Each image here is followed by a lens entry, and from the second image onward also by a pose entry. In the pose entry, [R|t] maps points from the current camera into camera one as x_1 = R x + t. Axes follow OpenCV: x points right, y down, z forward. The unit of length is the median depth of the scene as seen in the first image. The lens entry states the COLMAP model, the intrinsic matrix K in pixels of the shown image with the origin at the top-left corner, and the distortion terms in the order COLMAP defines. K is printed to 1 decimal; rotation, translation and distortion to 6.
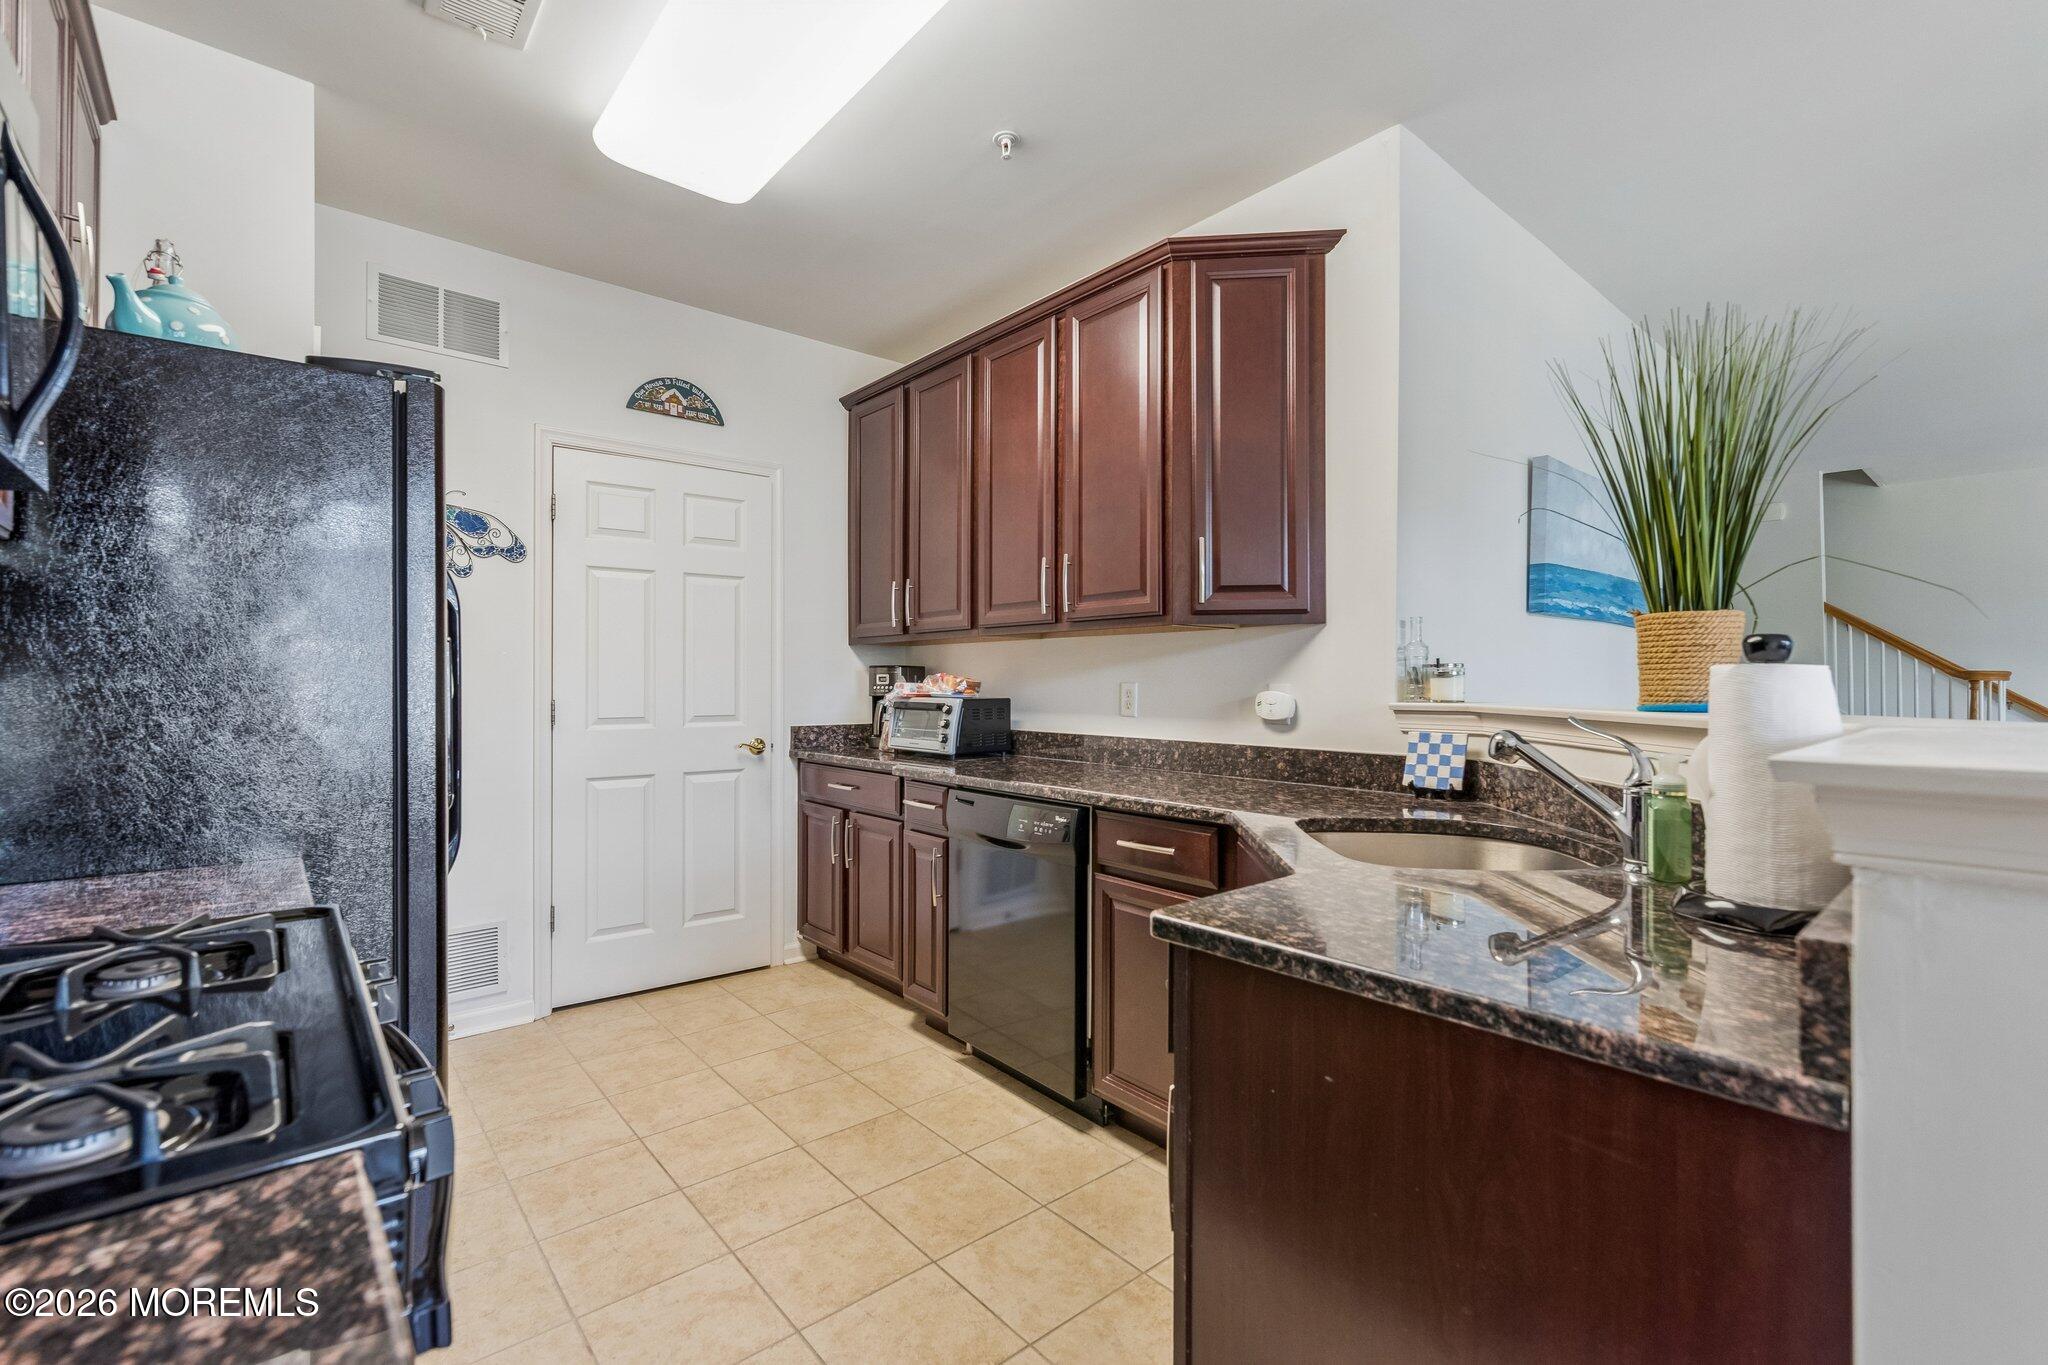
lens RADIAL K [[894.0, 0, 1025.6], [0, 894.0, 663.9], [0, 0, 1]] dist [0.001974, -0.001091]
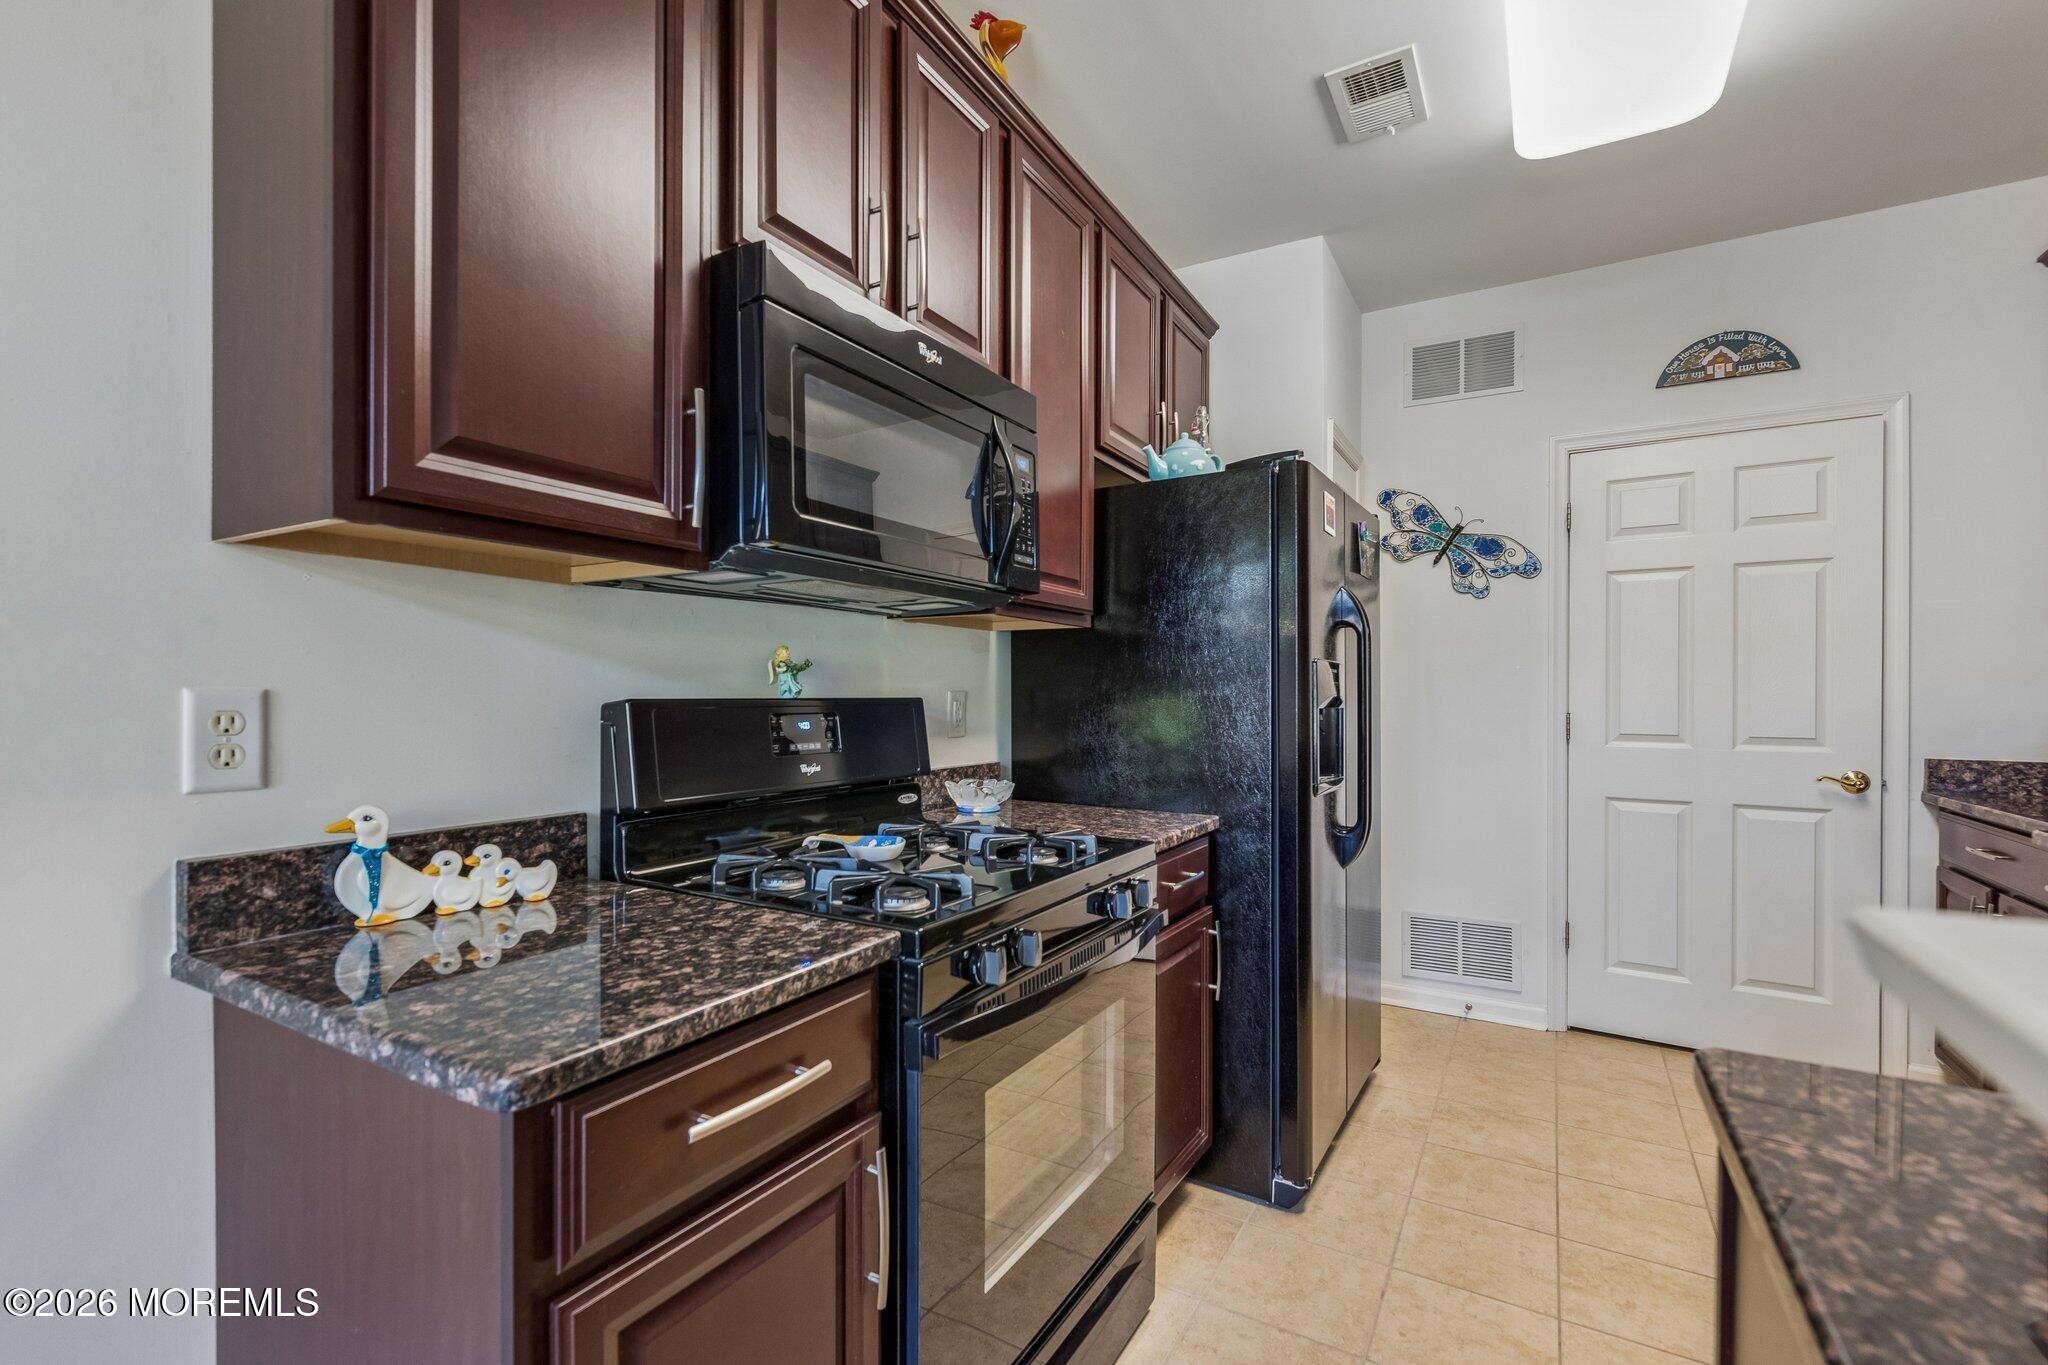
lens RADIAL K [[909.2, 0, 1024.0], [0, 909.2, 682.5], [0, 0, 1]] dist [0.002364, 0.000182]
pose [[0.317211, -0.008904, -0.948313, 0.228526], [0.016502, 0.999856, -0.003868, 0.000609], [0.948211, -0.014422, 0.317313, 0.114617]]
